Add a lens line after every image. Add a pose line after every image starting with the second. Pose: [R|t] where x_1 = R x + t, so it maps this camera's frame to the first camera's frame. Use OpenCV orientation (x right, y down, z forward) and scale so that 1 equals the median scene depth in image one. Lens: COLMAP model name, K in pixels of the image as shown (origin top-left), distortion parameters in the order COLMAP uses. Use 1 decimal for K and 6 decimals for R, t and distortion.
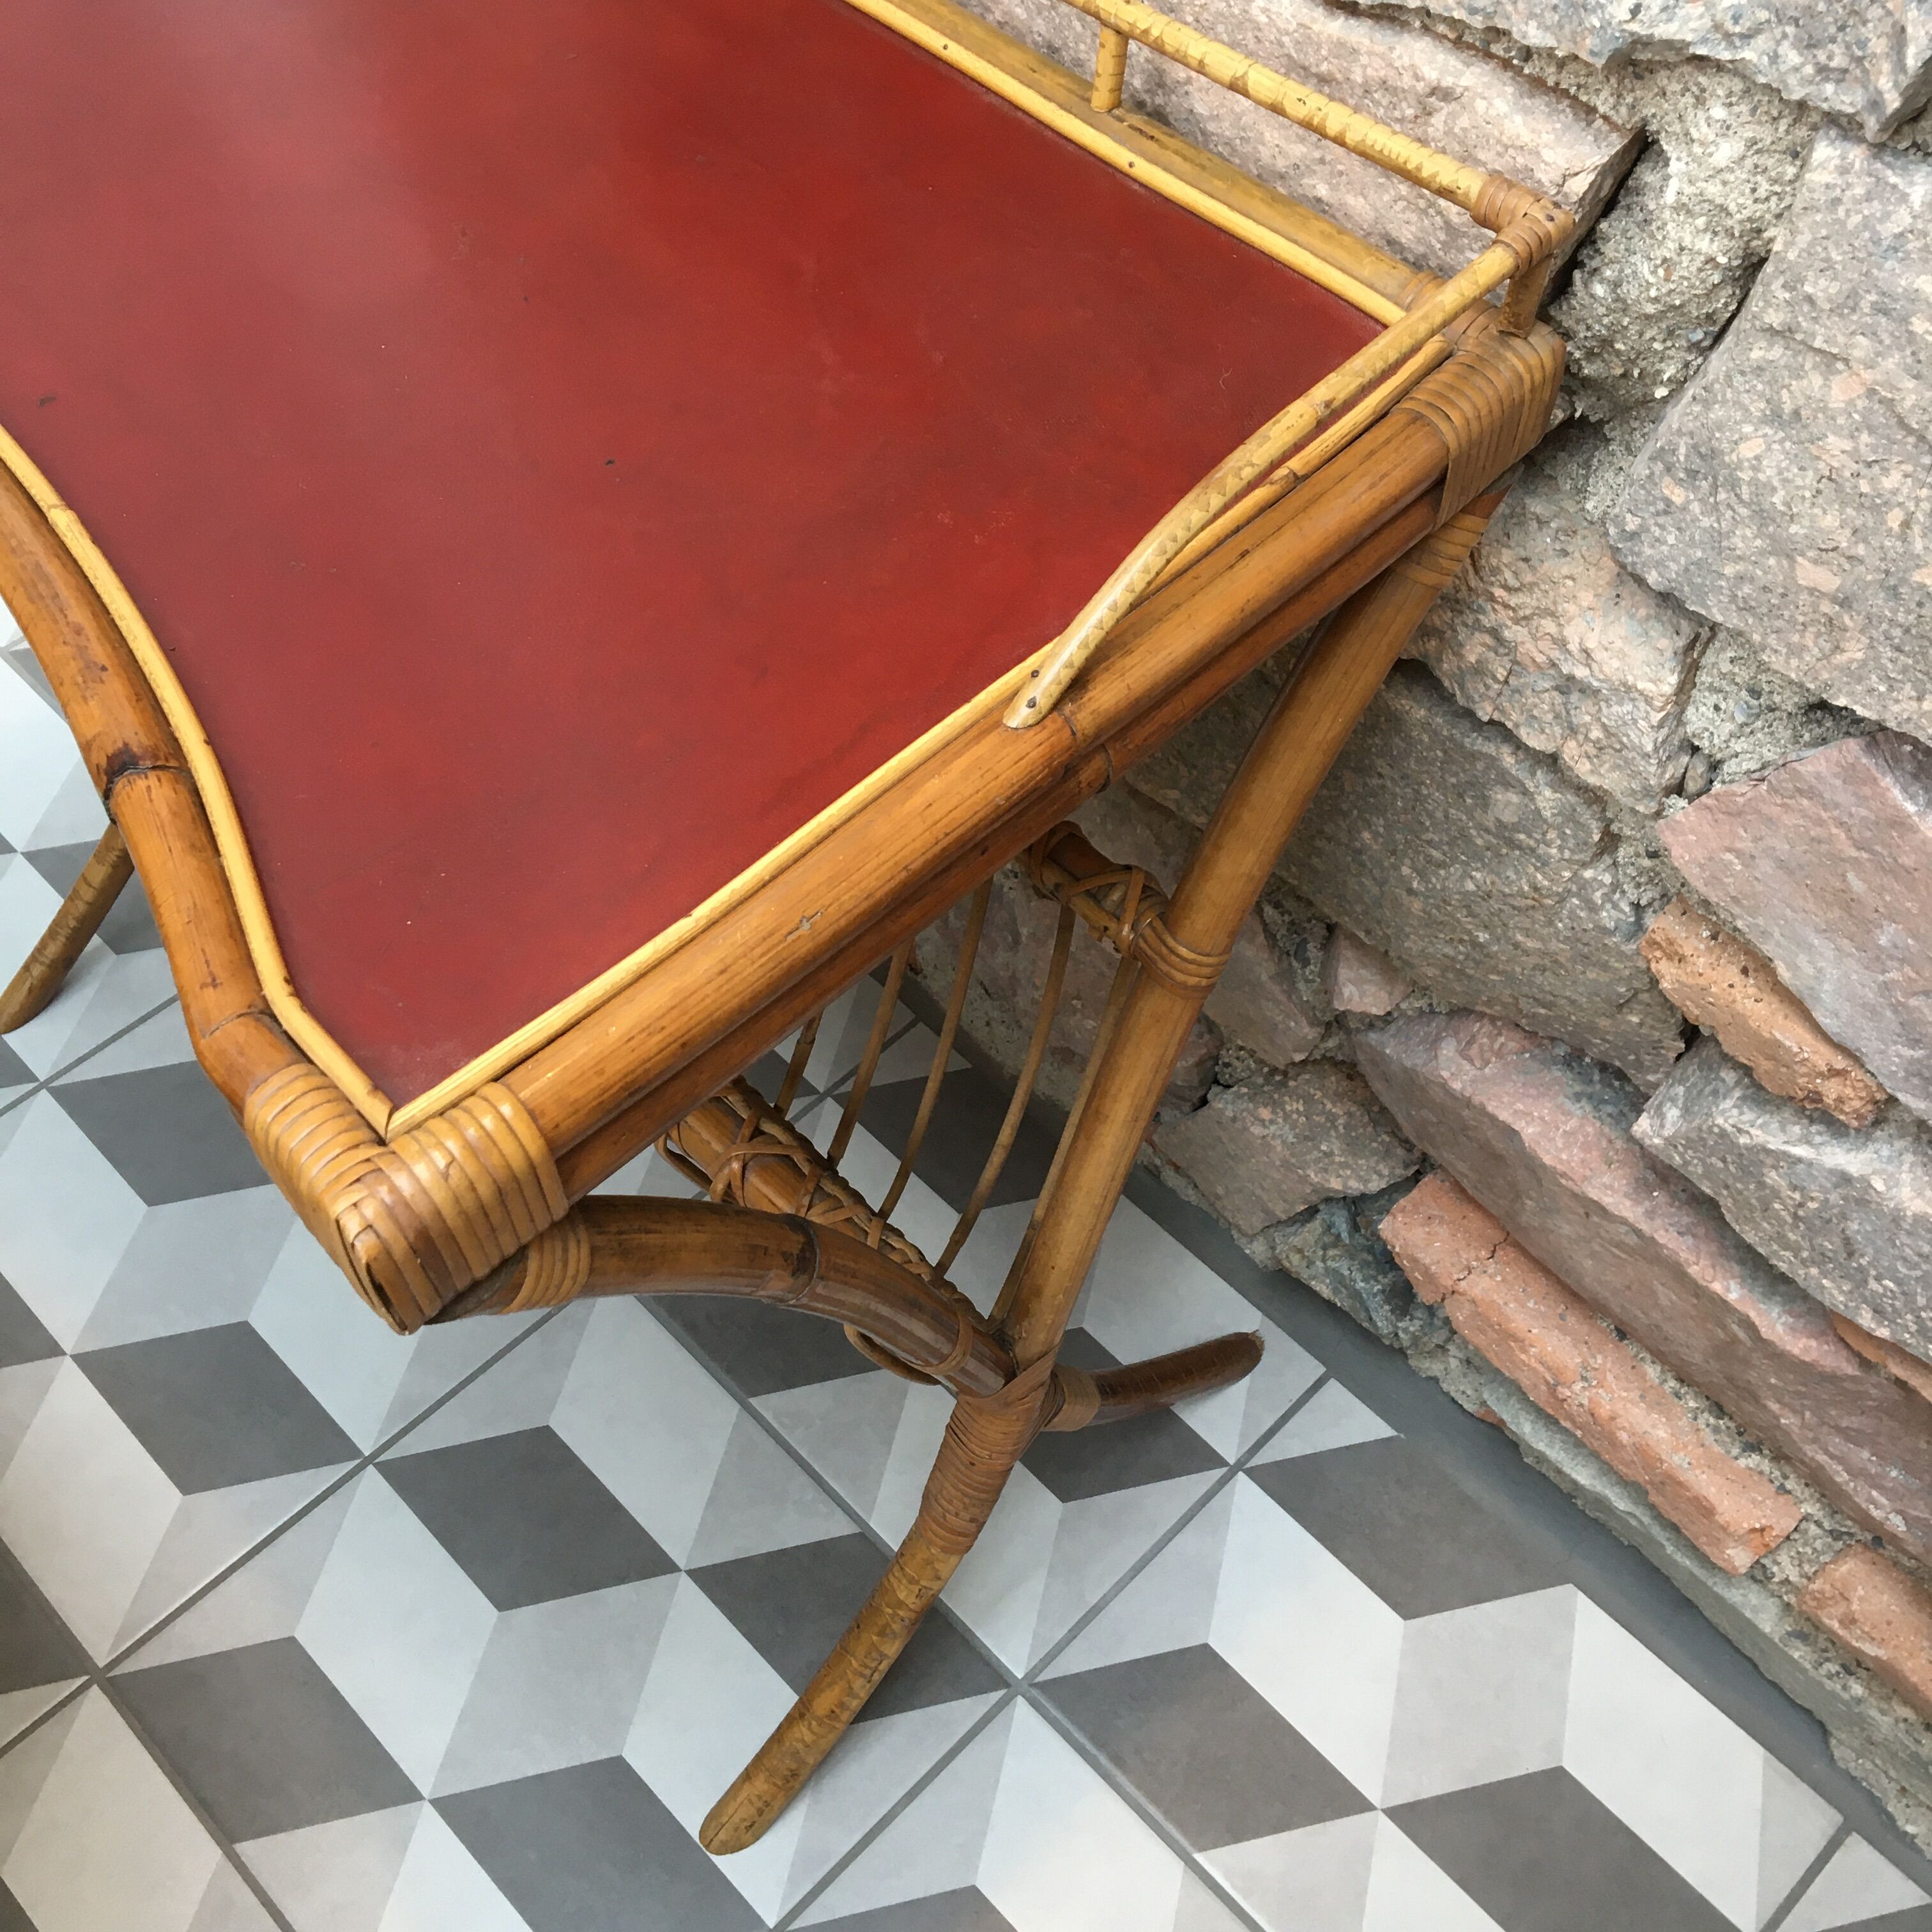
lens RADIAL K [[2154.3, 0, 964.1], [0, 2154.3, 941.0], [0, 0, 1]] dist [0.103611, -0.165884]
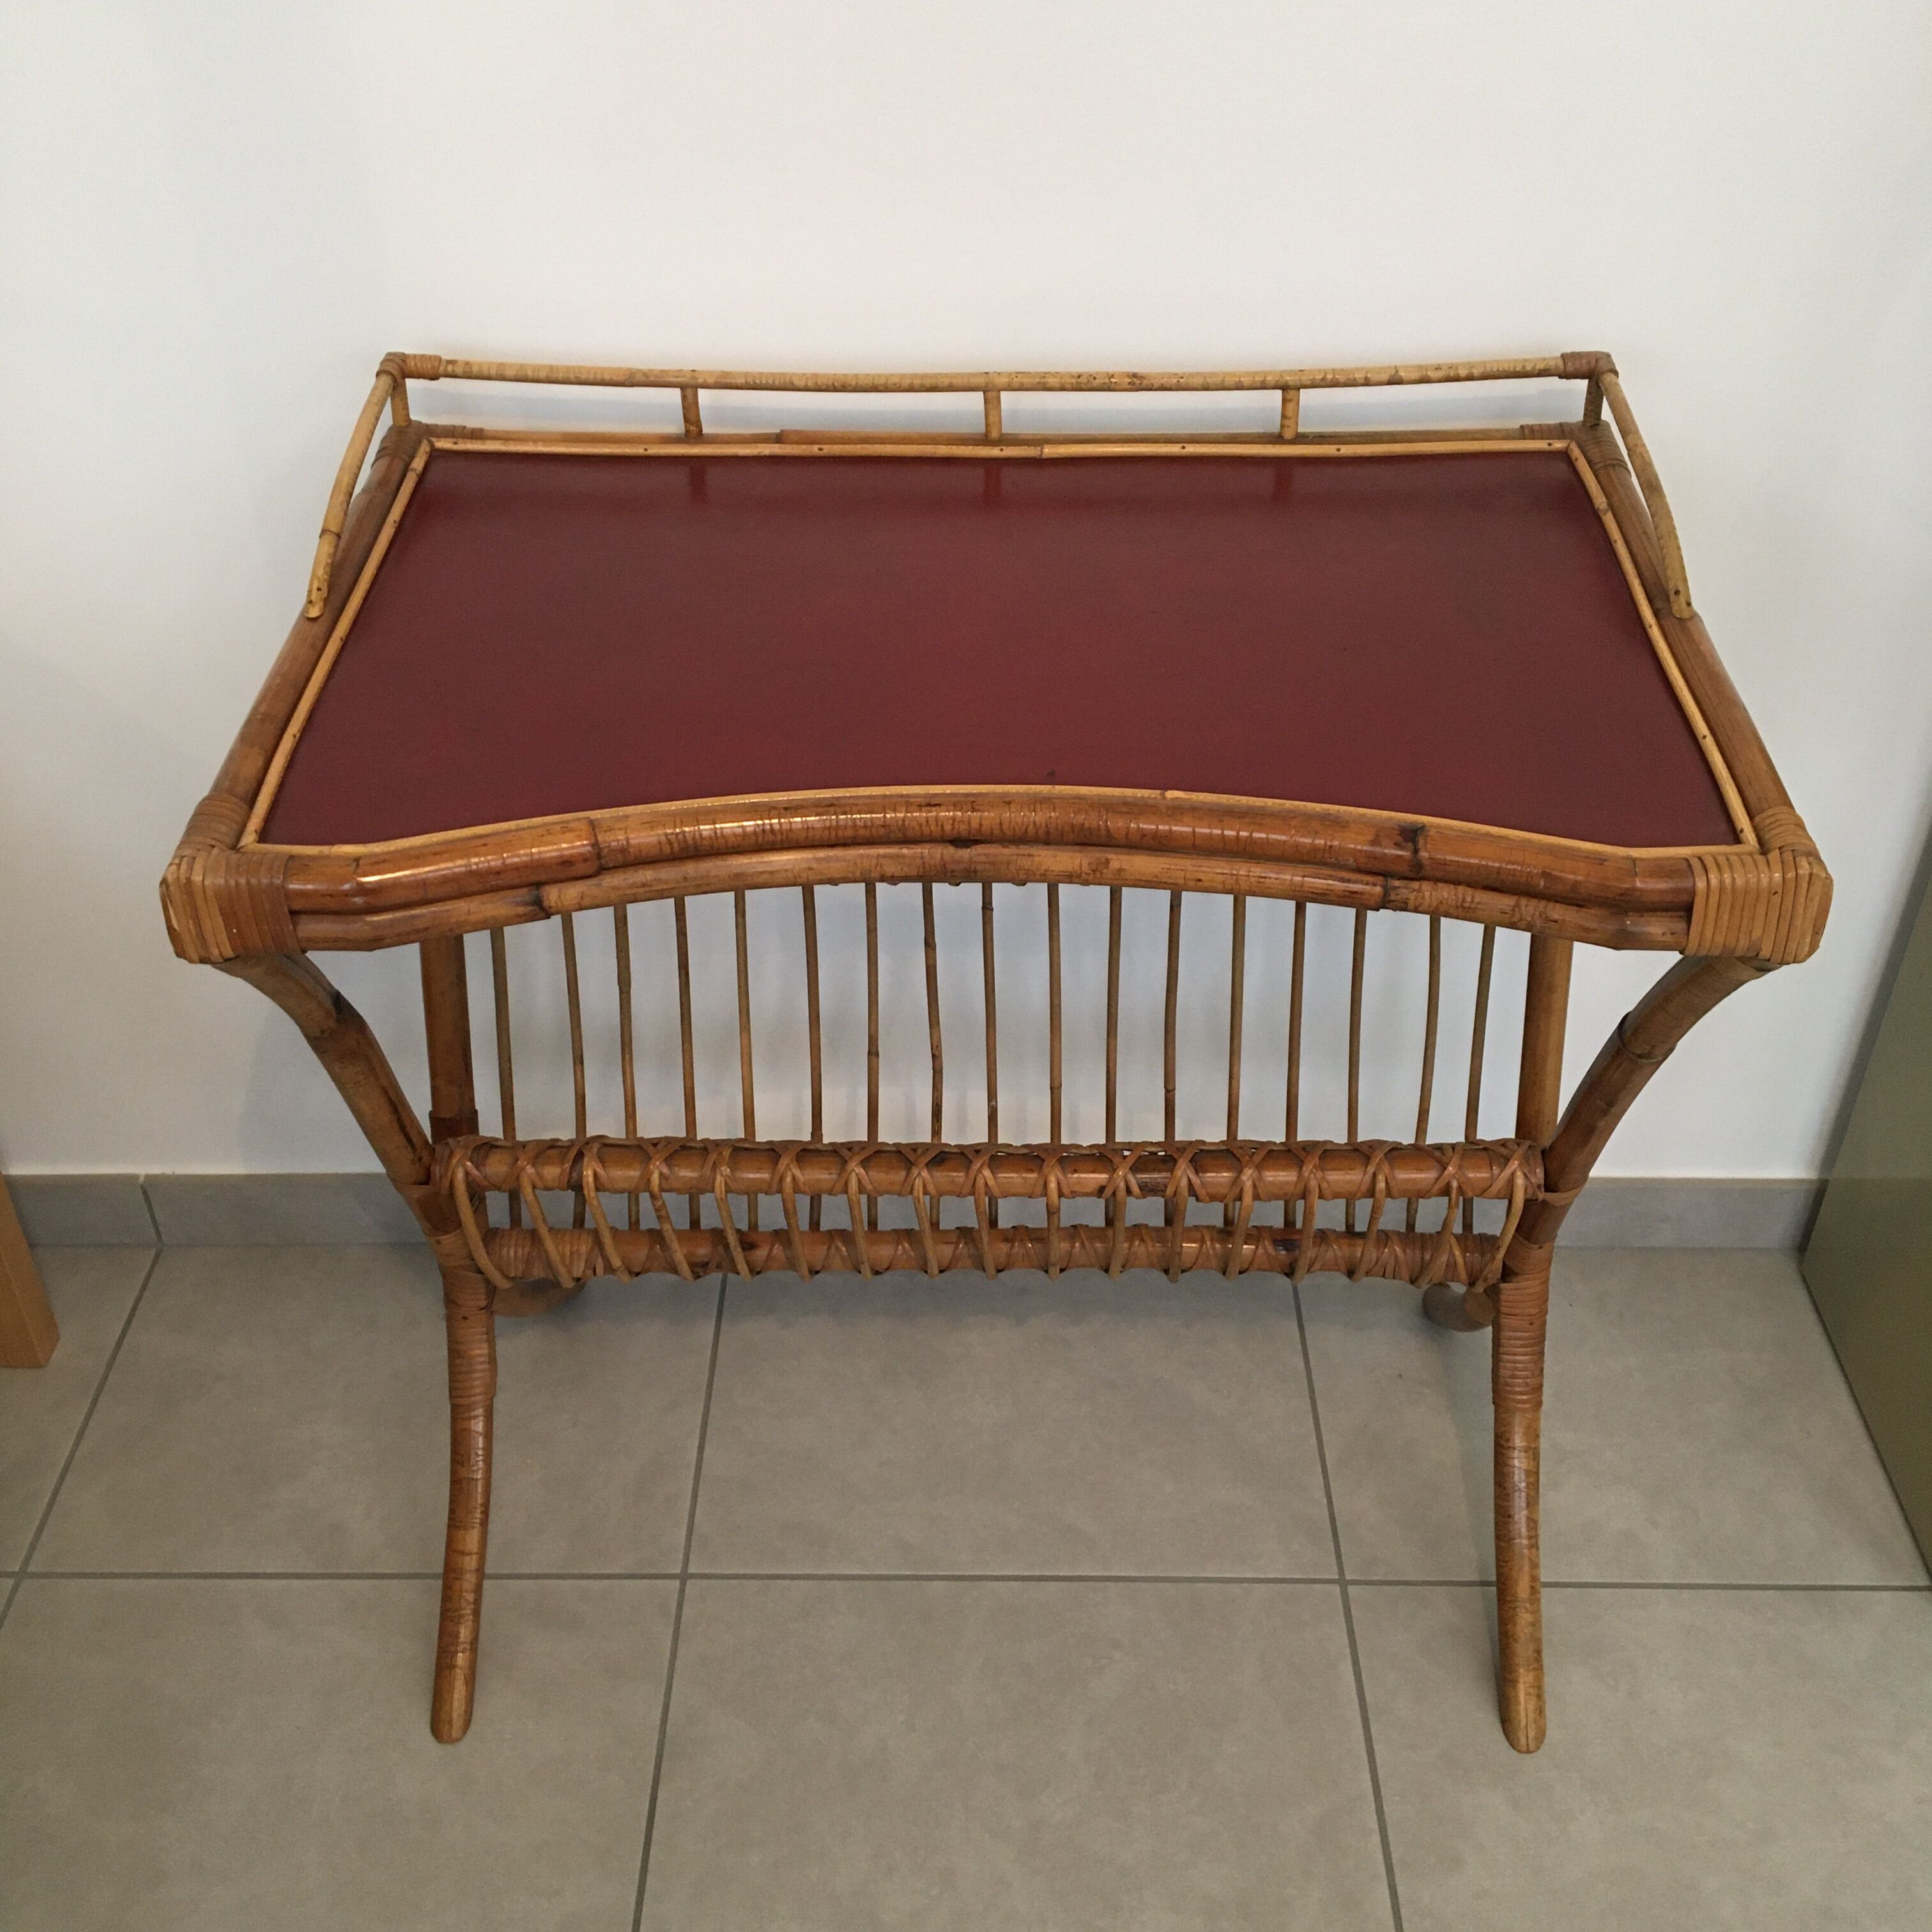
lens RADIAL K [[2146.4, 0, 946.6], [0, 2146.4, 956.4], [0, 0, 1]] dist [0.110134, -0.219168]
pose [[0.710958, -0.436557, 0.551322, -1.366784], [0.580027, 0.807310, -0.108717, -0.023593], [-0.397627, 0.397075, 0.827179, -0.148393]]
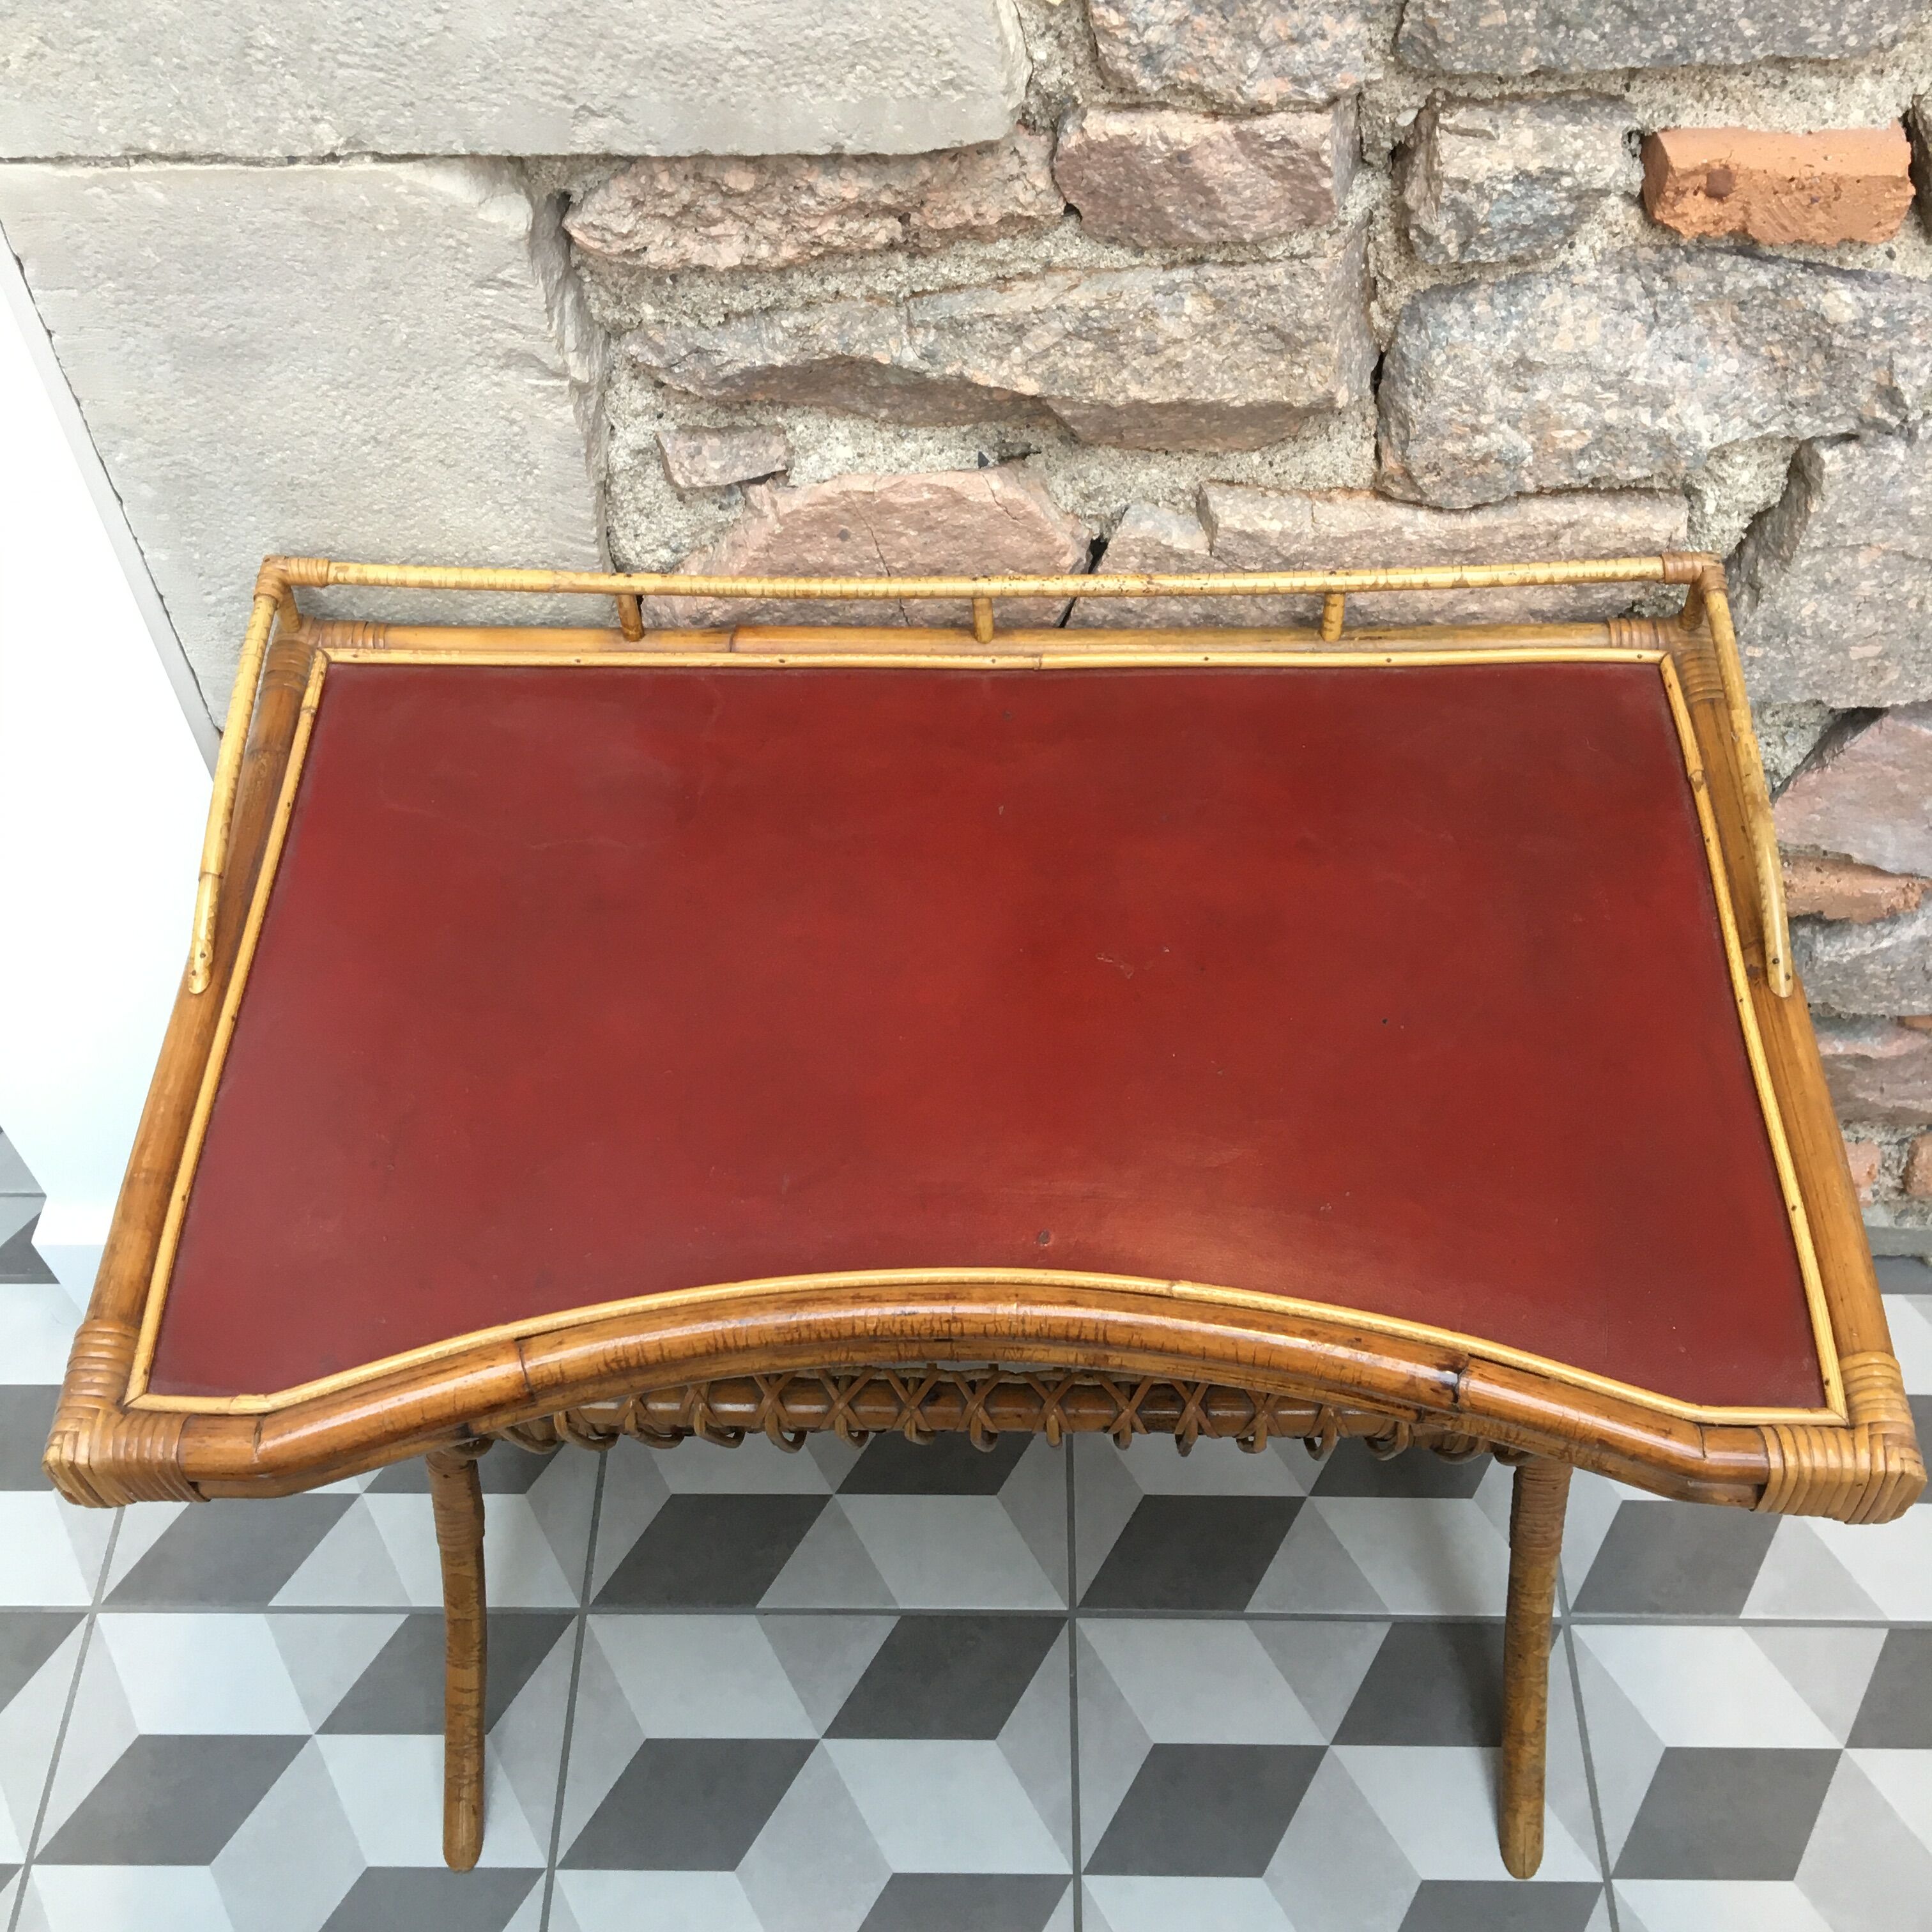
lens RADIAL K [[2146.4, 0, 946.6], [0, 2146.4, 956.4], [0, 0, 1]] dist [0.110134, -0.219168]
pose [[0.712366, -0.574064, 0.403715, -0.904590], [0.587468, 0.802475, 0.104478, -0.563640], [-0.383948, 0.162743, 0.908900, -0.193071]]
